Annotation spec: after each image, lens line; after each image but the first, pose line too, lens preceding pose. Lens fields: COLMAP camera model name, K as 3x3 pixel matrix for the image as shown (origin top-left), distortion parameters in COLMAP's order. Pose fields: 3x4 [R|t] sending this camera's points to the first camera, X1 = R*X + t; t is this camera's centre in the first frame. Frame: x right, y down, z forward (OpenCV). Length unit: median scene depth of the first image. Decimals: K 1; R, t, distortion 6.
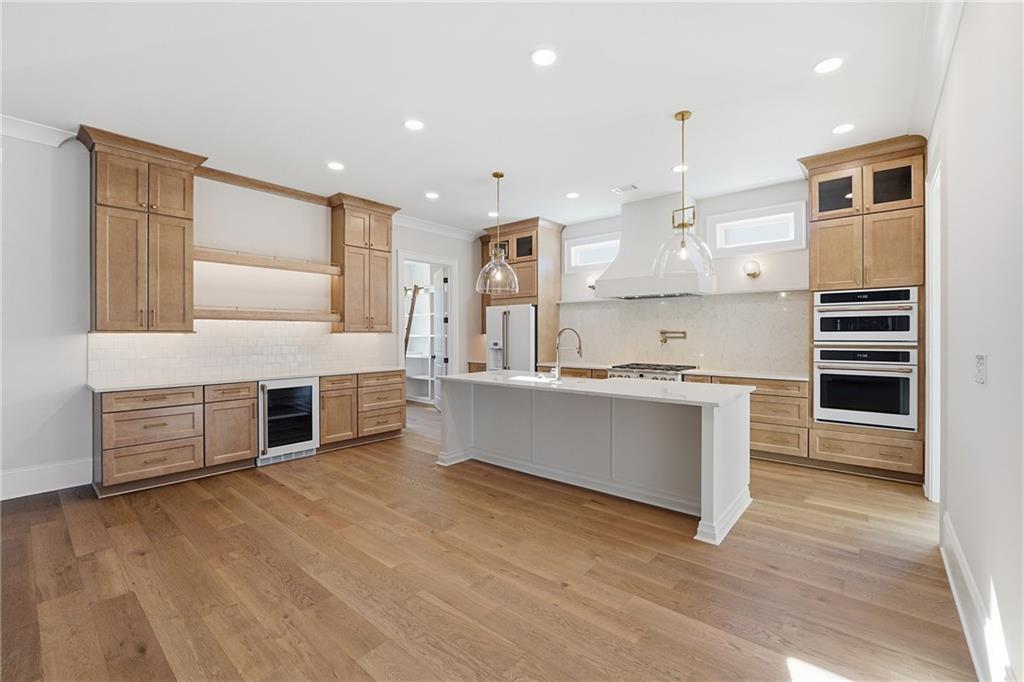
lens RADIAL K [[432.7, 0, 517.1], [0, 432.7, 337.9], [0, 0, 1]] dist [-0.011701, 0.000820]
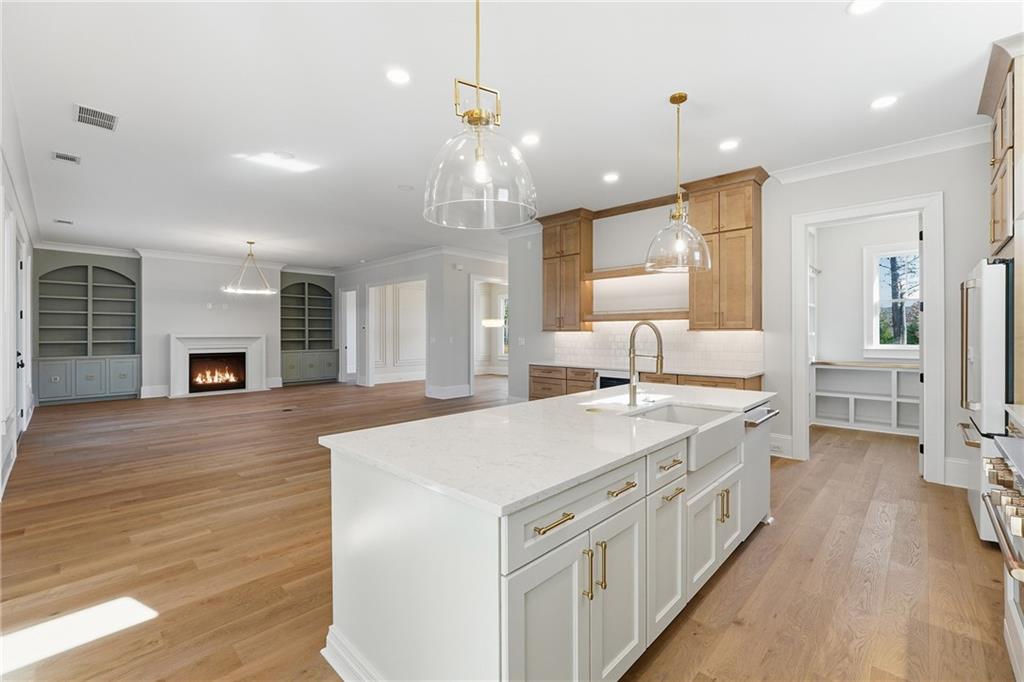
lens RADIAL K [[432.7, 0, 517.1], [0, 432.7, 337.9], [0, 0, 1]] dist [-0.011701, 0.000820]
pose [[-0.054492, 0.010022, -0.998464, 0.716572], [-0.005679, 0.999930, 0.010346, -0.004001], [0.998498, 0.006234, -0.054431, 0.866401]]
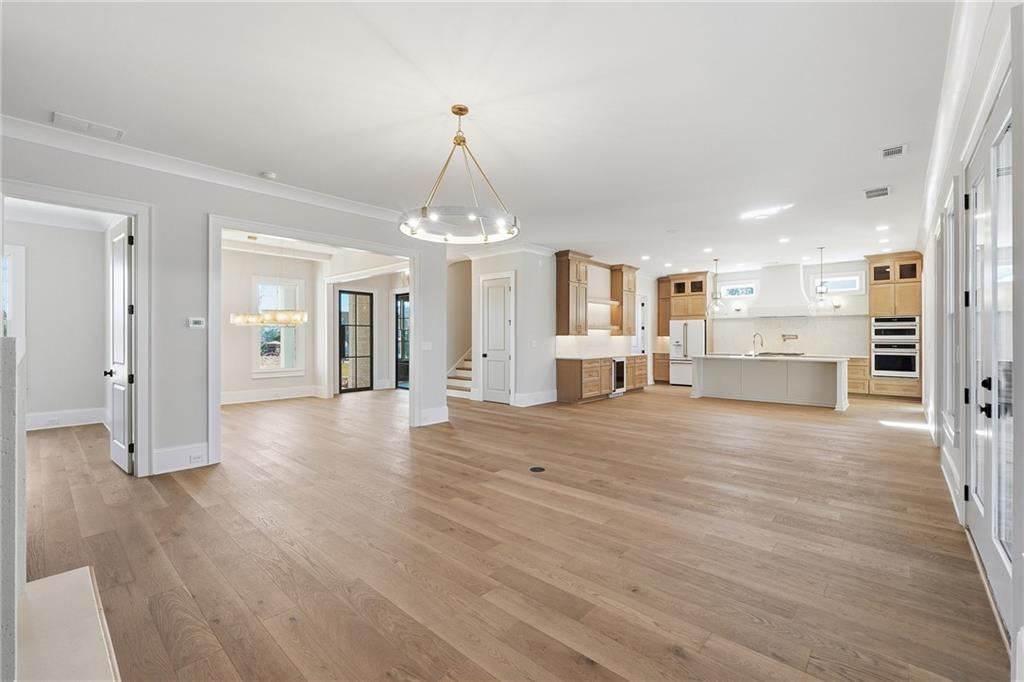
lens RADIAL K [[432.7, 0, 517.1], [0, 432.7, 337.9], [0, 0, 1]] dist [-0.011701, 0.000820]
pose [[0.999580, 0.001714, -0.028932, -1.043745], [-0.001860, 0.999986, -0.005019, 0.012209], [0.028923, 0.005071, 0.999569, -1.228352]]
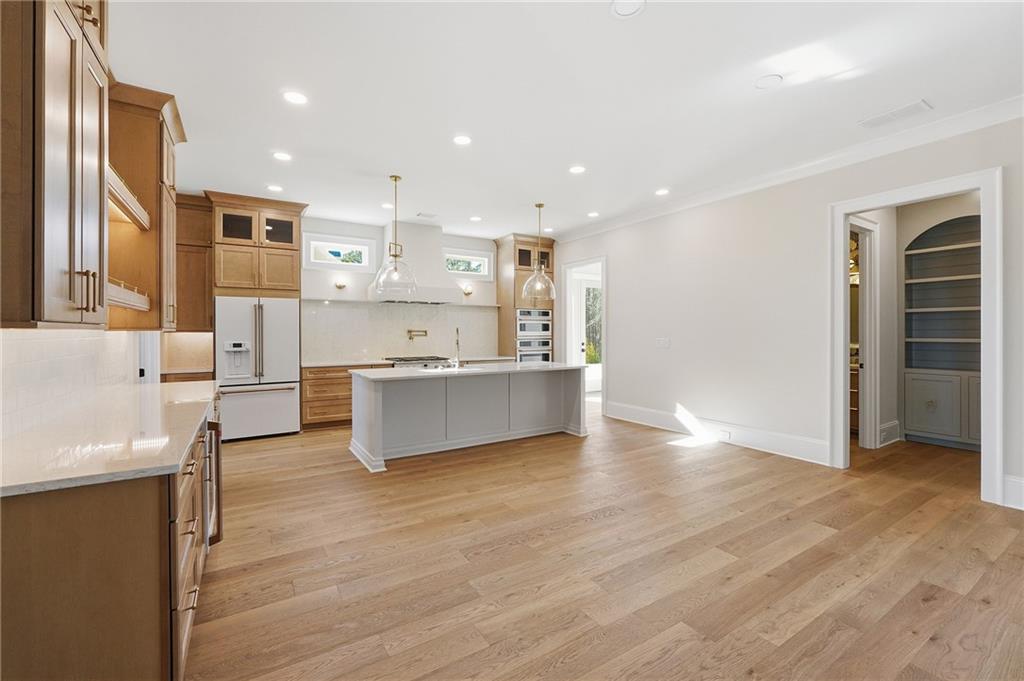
lens RADIAL K [[432.7, 0, 517.1], [0, 432.7, 337.4], [0, 0, 1]] dist [-0.011701, 0.000820]
pose [[0.301492, -0.009669, 0.953420, -1.040499], [0.009010, 0.999933, 0.007292, -0.001935], [-0.953426, 0.006392, 0.301559, 0.456715]]
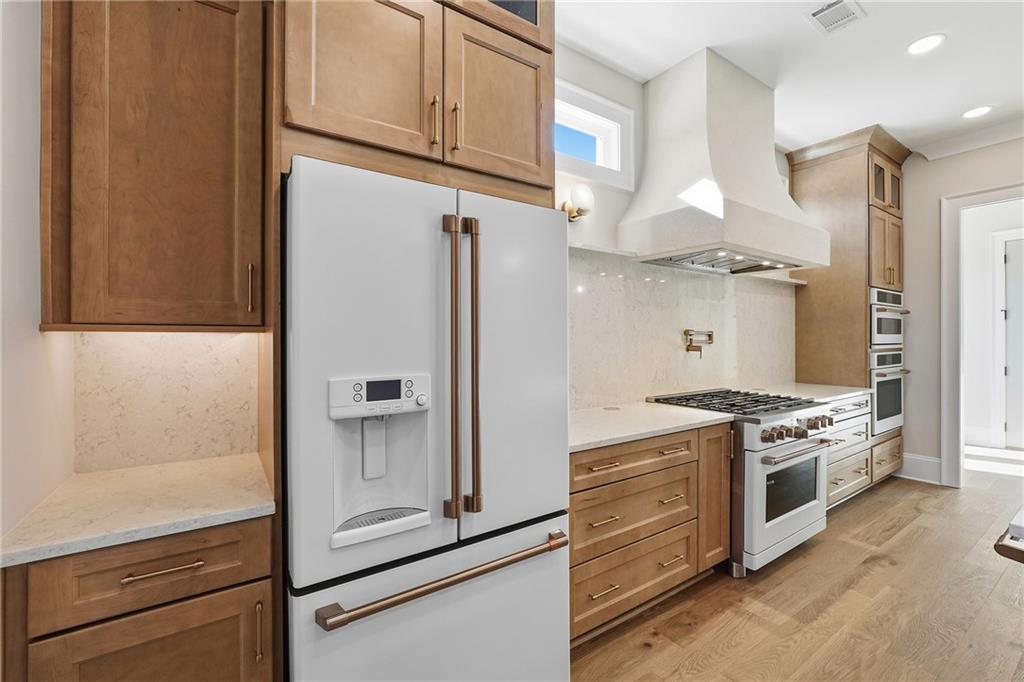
lens RADIAL K [[432.7, 0, 517.1], [0, 432.7, 337.9], [0, 0, 1]] dist [-0.011701, 0.000820]
pose [[0.267430, 0.000132, 0.963577, -0.328485], [0.007494, 0.999969, -0.002217, -0.009830], [-0.963548, 0.007814, 0.267421, 1.466332]]
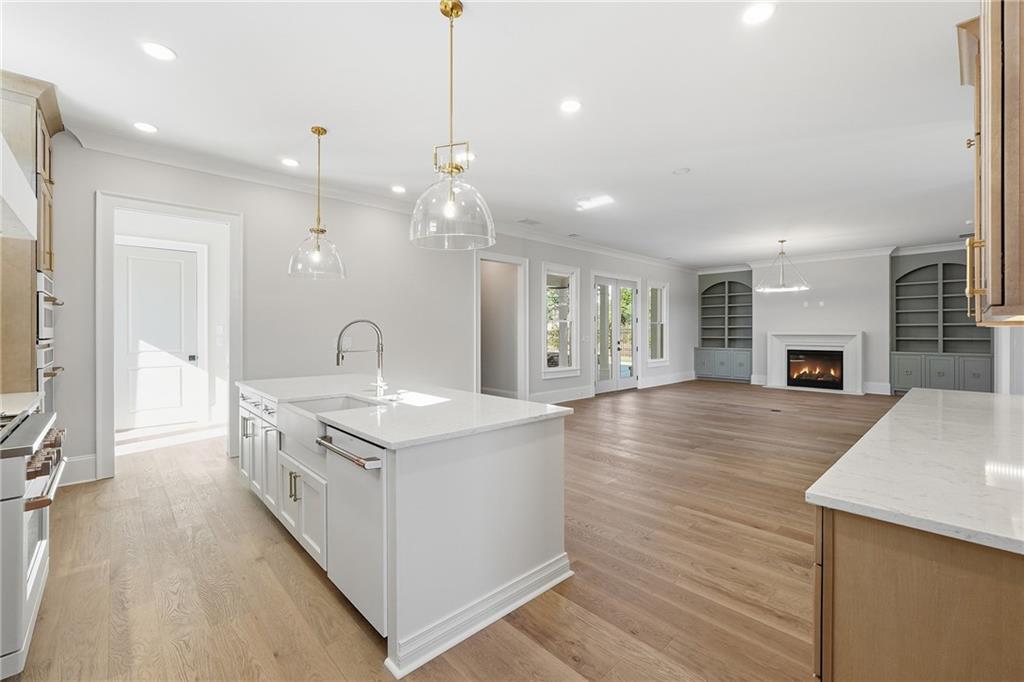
lens RADIAL K [[430.9, 0, 519.3], [0, 430.9, 333.8], [0, 0, 1]] dist [-0.011860, 0.001149]
pose [[-0.994419, 0.001058, 0.105495, -0.190300], [0.002226, 0.999937, 0.010959, -0.009111], [-0.105477, 0.011133, -0.994359, 1.640476]]
